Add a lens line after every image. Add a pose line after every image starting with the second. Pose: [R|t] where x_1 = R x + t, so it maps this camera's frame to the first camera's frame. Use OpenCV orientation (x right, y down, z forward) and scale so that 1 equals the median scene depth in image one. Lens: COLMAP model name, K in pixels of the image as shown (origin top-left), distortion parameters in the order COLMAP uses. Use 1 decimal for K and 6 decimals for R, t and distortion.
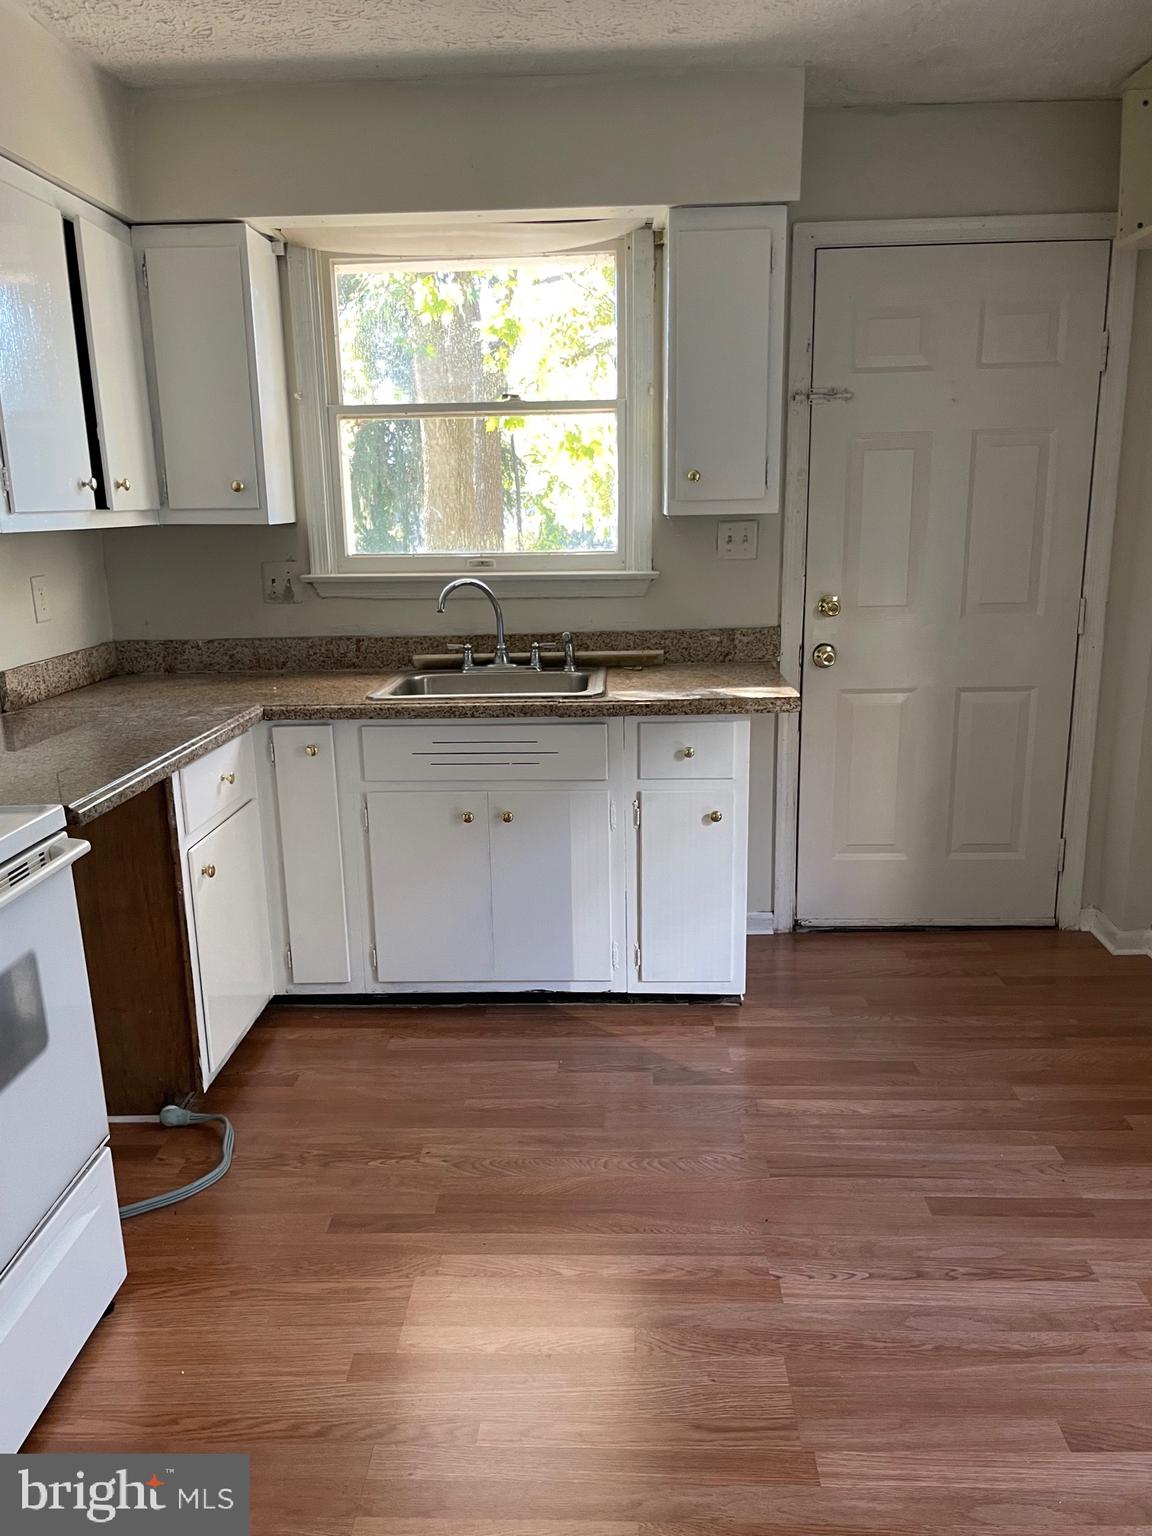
lens RADIAL K [[1178.5, 0, 576.0], [0, 1178.5, 768.0], [0, 0, 1]] dist [0.101164, -0.131153]
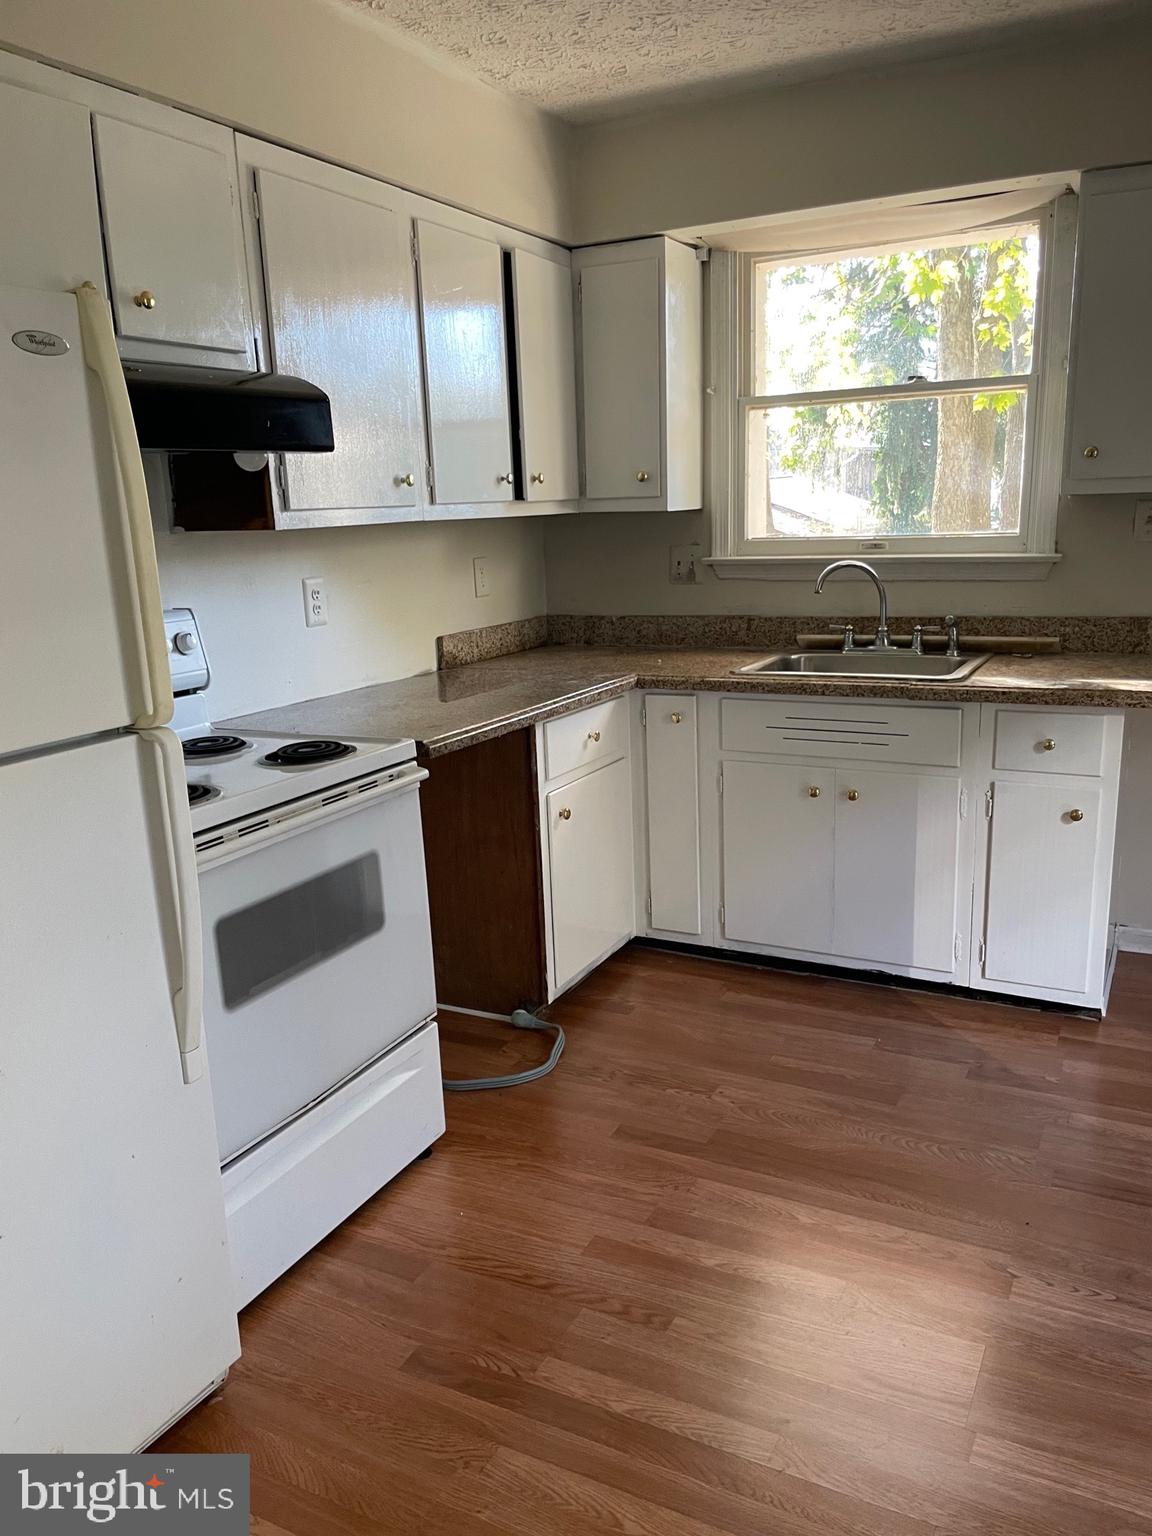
lens RADIAL K [[1178.5, 0, 576.0], [0, 1178.5, 768.0], [0, 0, 1]] dist [0.101164, -0.131153]
pose [[0.906939, 0.082358, -0.413132, 0.146495], [-0.077691, 0.996581, 0.028114, 0.007984], [0.414035, 0.006599, 0.910237, -0.030586]]
